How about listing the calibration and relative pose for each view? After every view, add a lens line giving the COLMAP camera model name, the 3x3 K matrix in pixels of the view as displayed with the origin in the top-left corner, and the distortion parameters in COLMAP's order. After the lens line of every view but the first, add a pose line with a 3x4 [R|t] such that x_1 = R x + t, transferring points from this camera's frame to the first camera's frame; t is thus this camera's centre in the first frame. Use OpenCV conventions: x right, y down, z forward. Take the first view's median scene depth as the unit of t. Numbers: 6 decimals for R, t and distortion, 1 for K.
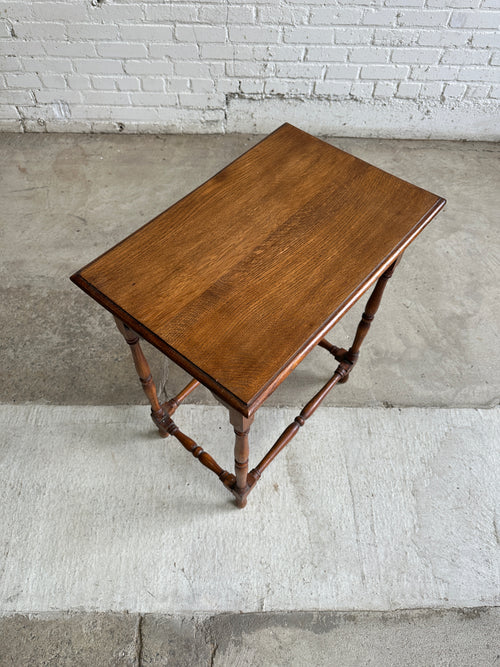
lens RADIAL K [[475.7, 0, 246.1], [0, 475.7, 336.1], [0, 0, 1]] dist [0.027217, -0.042713]
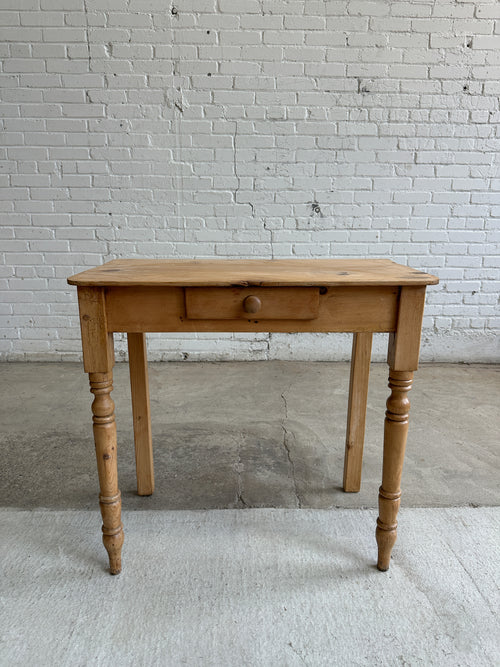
lens RADIAL K [[475.7, 0, 250.0], [0, 475.7, 336.3], [0, 0, 1]] dist [0.027217, -0.042713]
pose [[0.999648, -0.020828, 0.016431, -0.128397], [0.026495, 0.752935, -0.657561, 0.396893], [0.001324, 0.657765, 0.753222, 0.035471]]
